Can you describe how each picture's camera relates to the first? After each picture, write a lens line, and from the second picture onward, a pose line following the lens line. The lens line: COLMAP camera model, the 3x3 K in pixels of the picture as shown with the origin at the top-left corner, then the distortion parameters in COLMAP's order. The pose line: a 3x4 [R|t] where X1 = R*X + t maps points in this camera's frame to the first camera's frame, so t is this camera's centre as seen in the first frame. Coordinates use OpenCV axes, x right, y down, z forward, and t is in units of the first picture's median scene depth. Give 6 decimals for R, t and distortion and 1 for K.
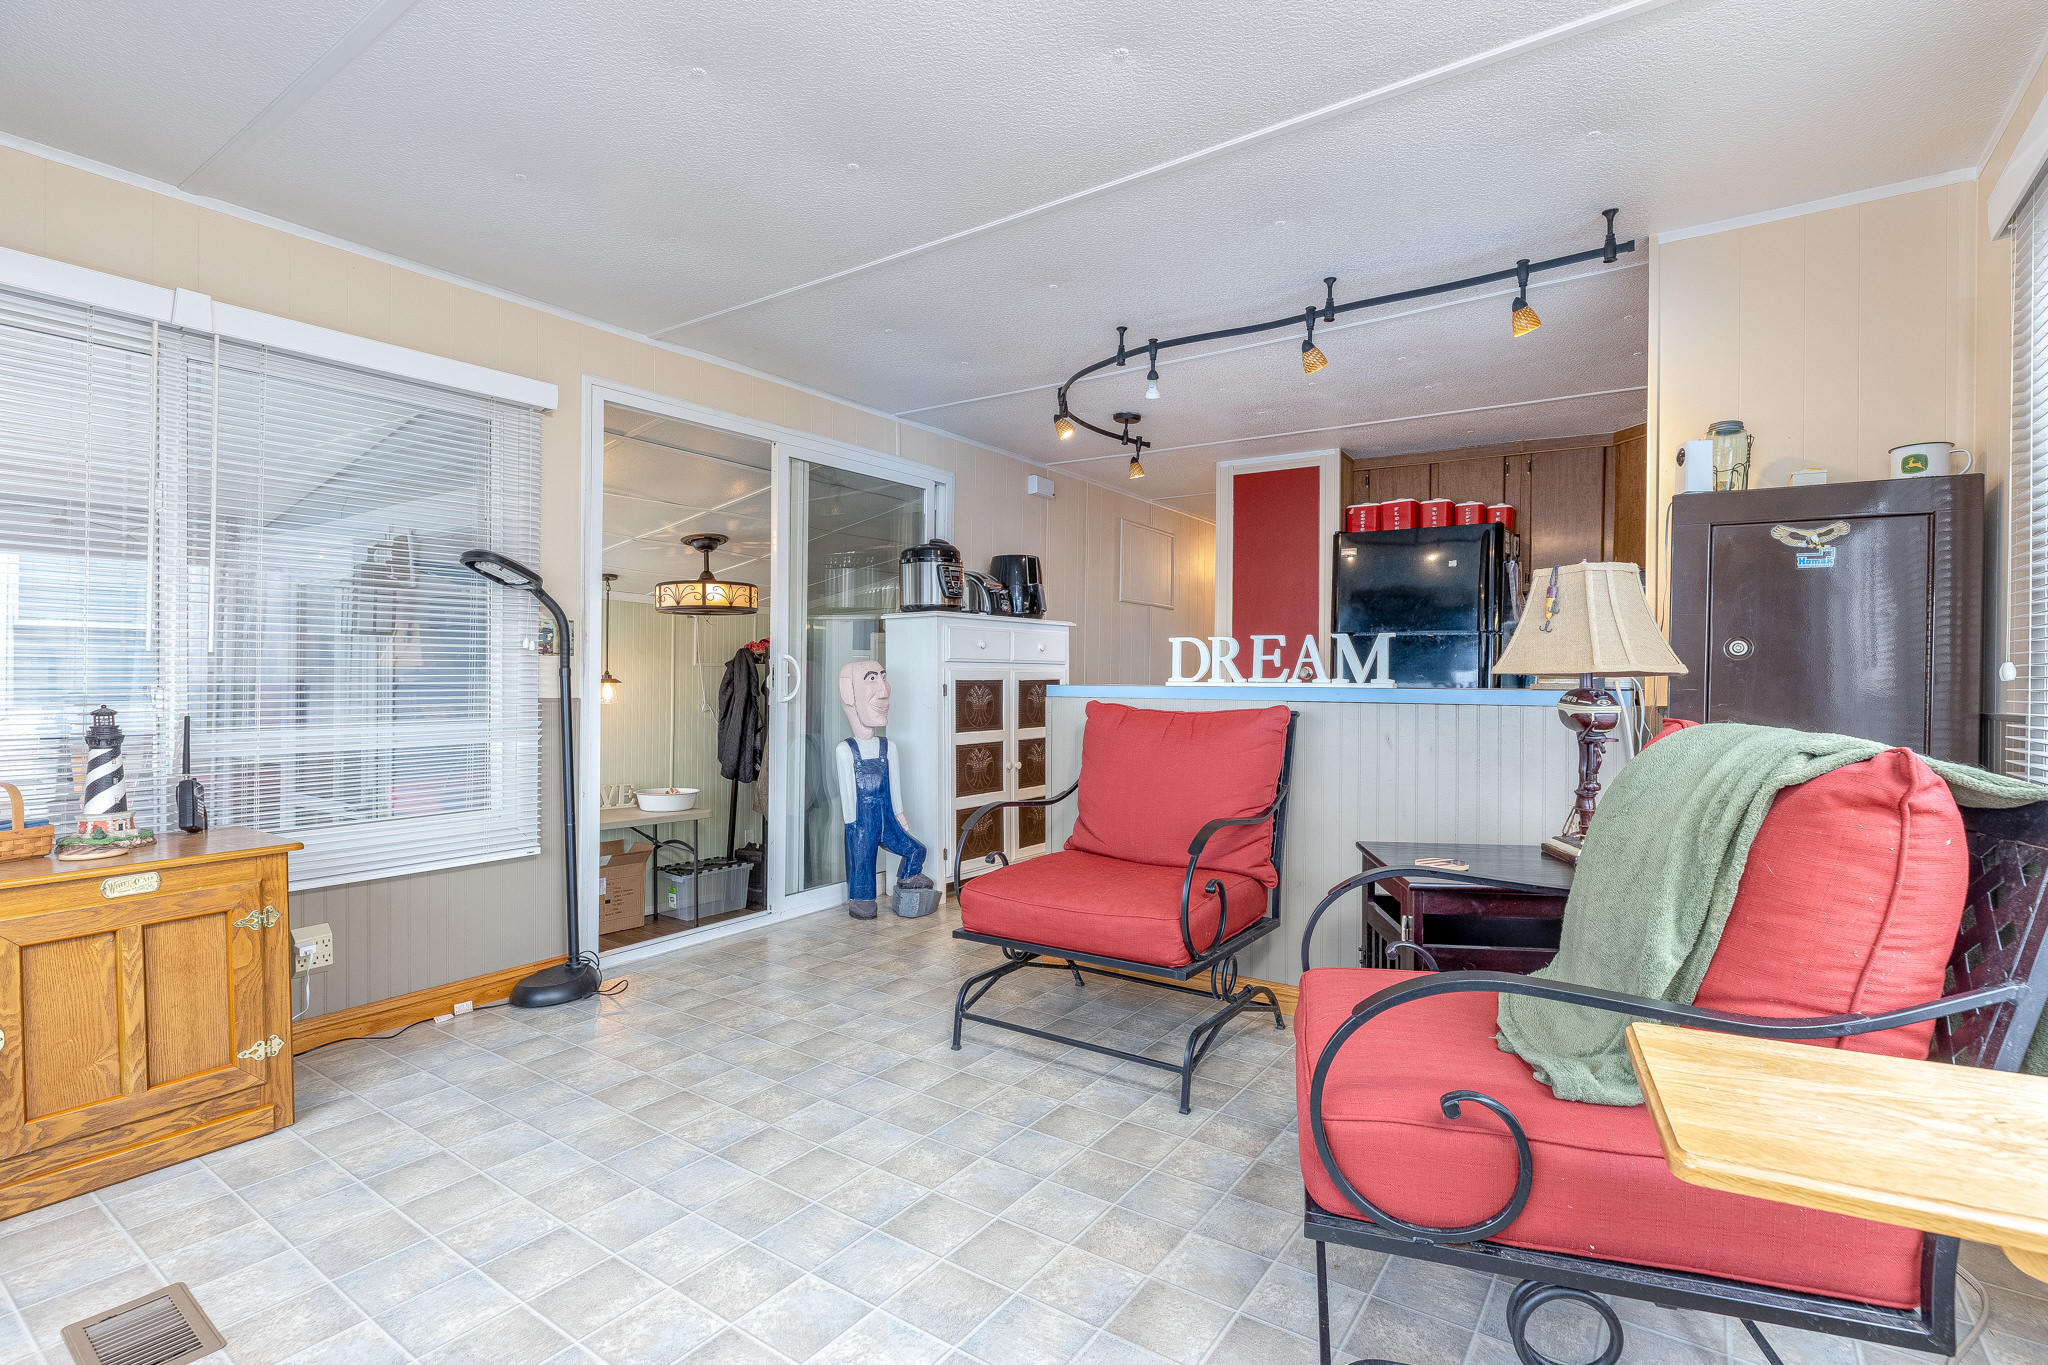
lens RADIAL K [[970.1, 0, 1016.9], [0, 970.1, 685.1], [0, 0, 1]] dist [0.000449, 0.000269]
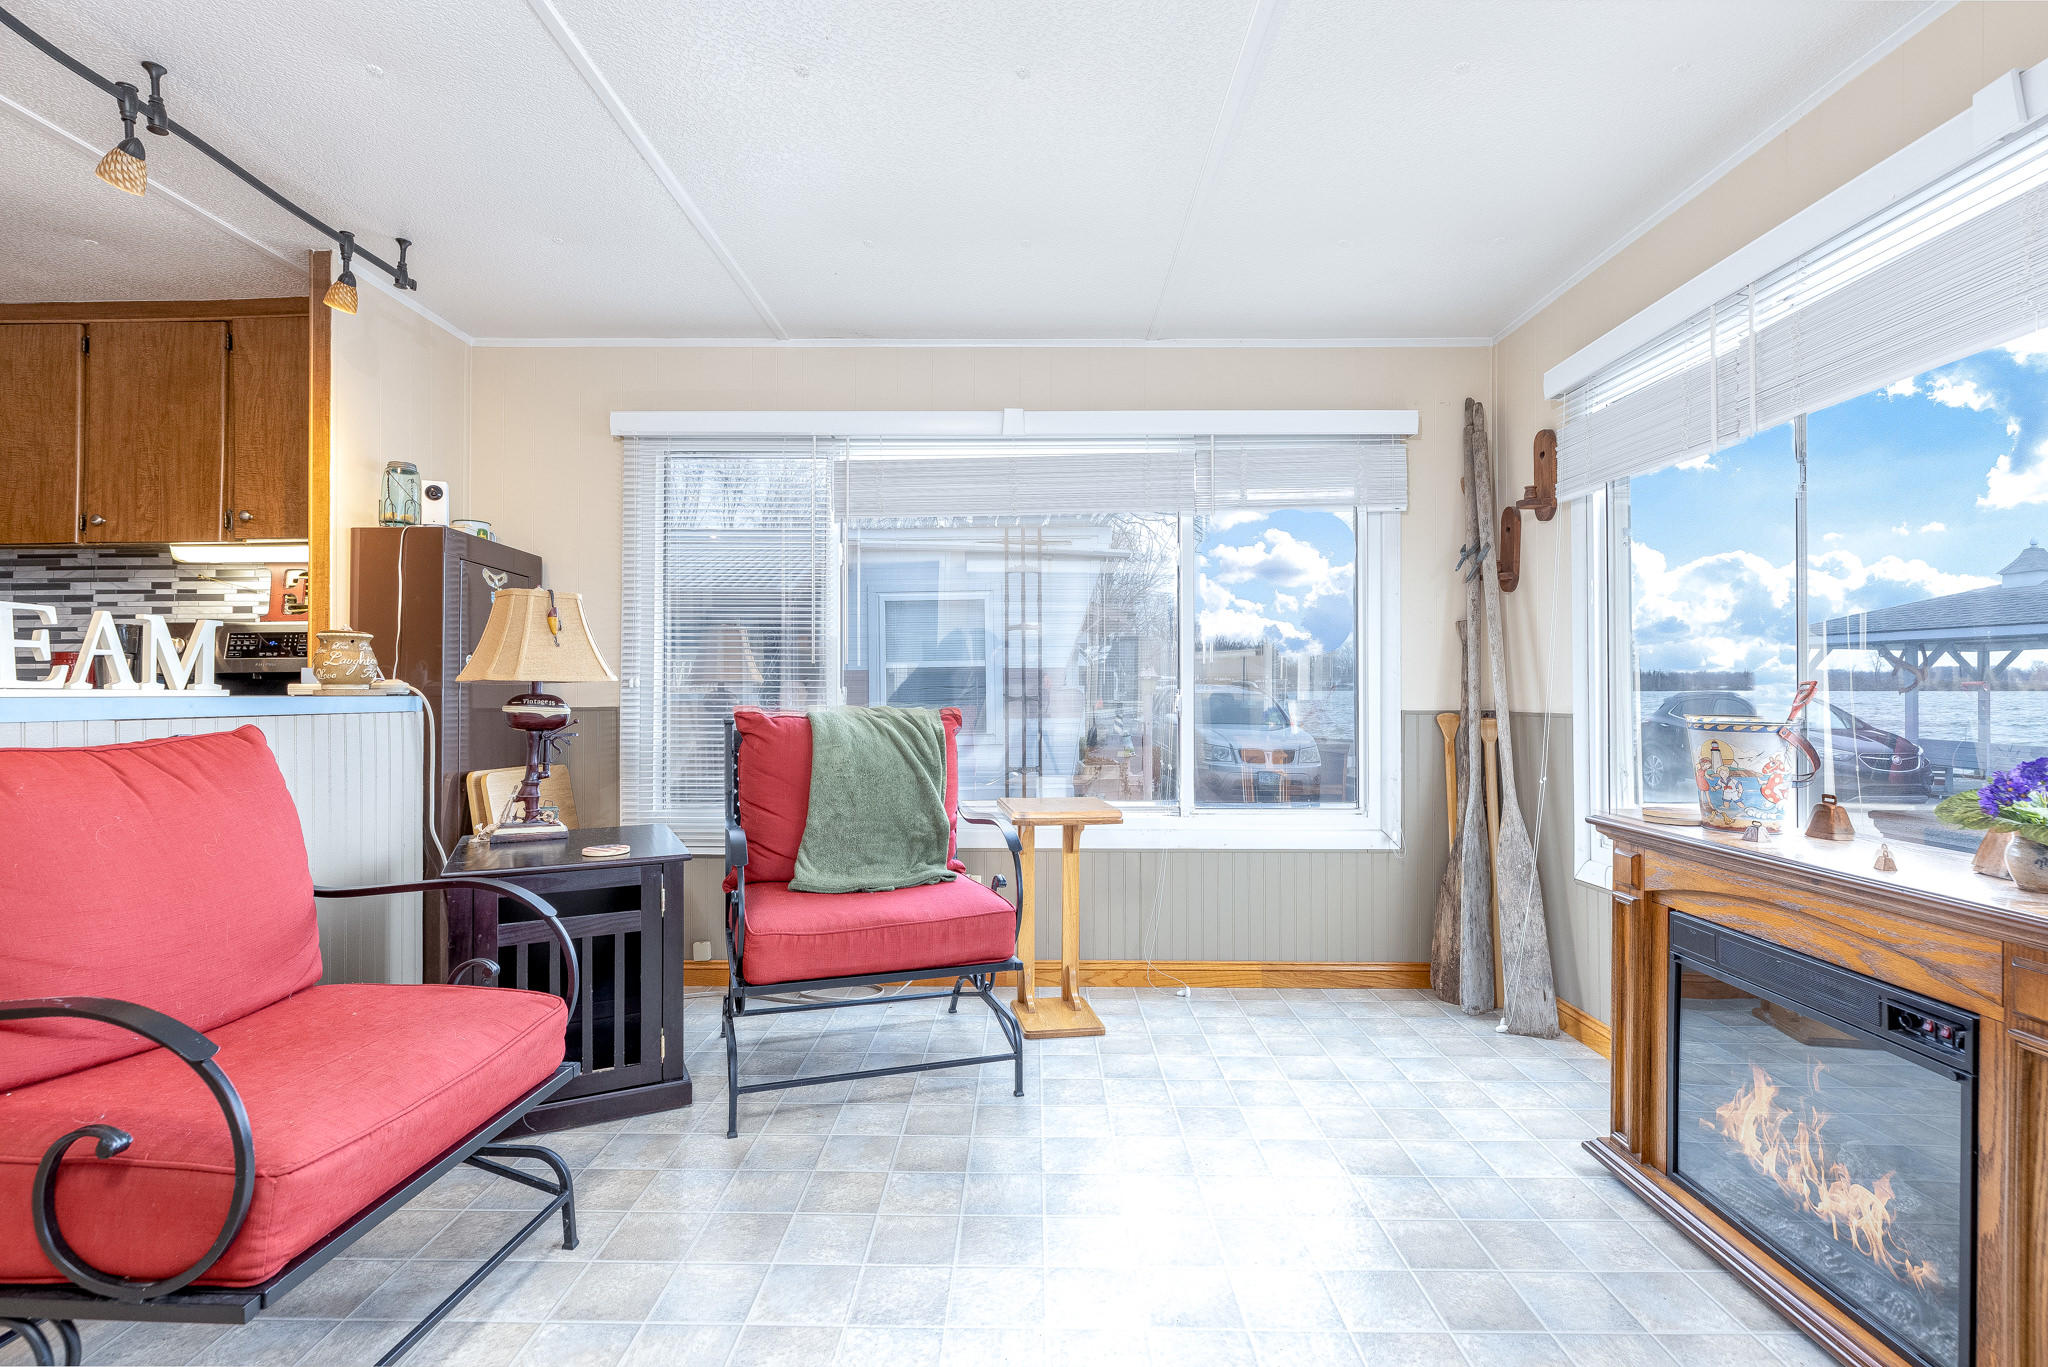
lens RADIAL K [[970.1, 0, 1016.9], [0, 970.1, 686.1], [0, 0, 1]] dist [0.000449, 0.000269]
pose [[-0.574555, 0.003155, 0.818460, -0.544517], [0.005823, 0.999983, 0.000233, -0.001446], [-0.818445, 0.004900, -0.574563, 0.914651]]
